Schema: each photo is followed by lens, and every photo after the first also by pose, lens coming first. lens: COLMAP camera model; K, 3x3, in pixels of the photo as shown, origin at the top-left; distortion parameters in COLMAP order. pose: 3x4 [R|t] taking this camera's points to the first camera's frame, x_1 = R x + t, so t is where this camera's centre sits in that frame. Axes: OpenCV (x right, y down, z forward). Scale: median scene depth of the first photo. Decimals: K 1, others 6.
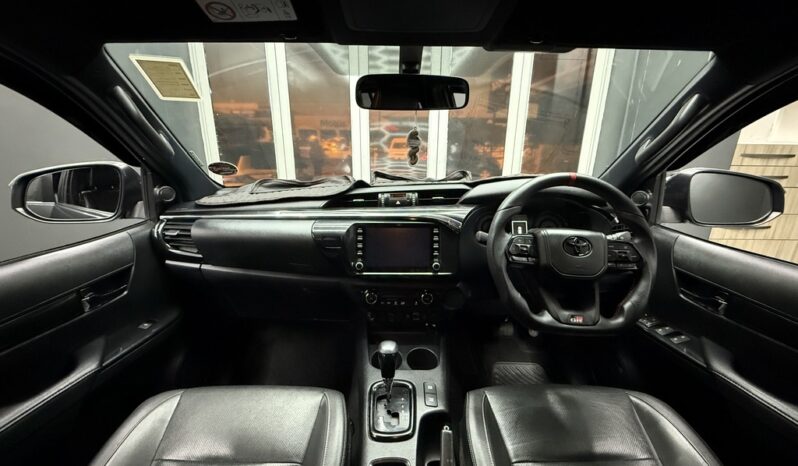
lens RADIAL K [[314.7, 0, 394.9], [0, 314.7, 237.9], [0, 0, 1]] dist [0.000155, 0.000212]
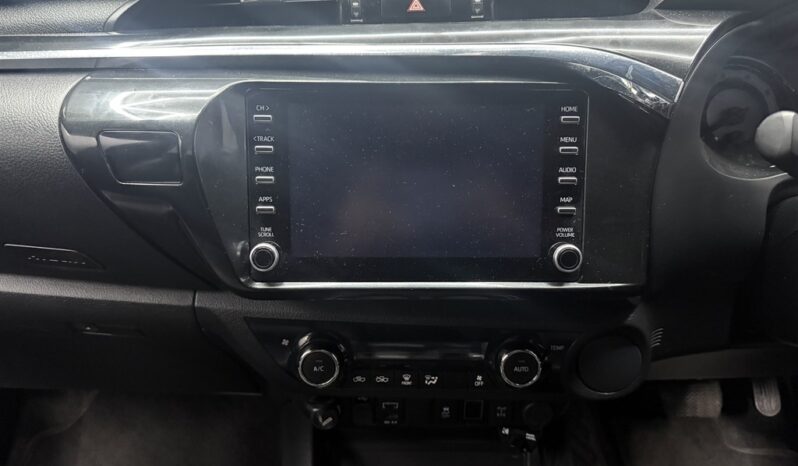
lens RADIAL K [[548.5, 0, 399.0], [0, 548.5, 233.0], [0, 0, 1]] dist [0.025831, -0.002971]
pose [[0.999979, -0.003351, 0.005458, -0.006892], [0.002568, 0.990499, 0.137493, 0.009133], [-0.005867, -0.137476, 0.990488, 0.558691]]
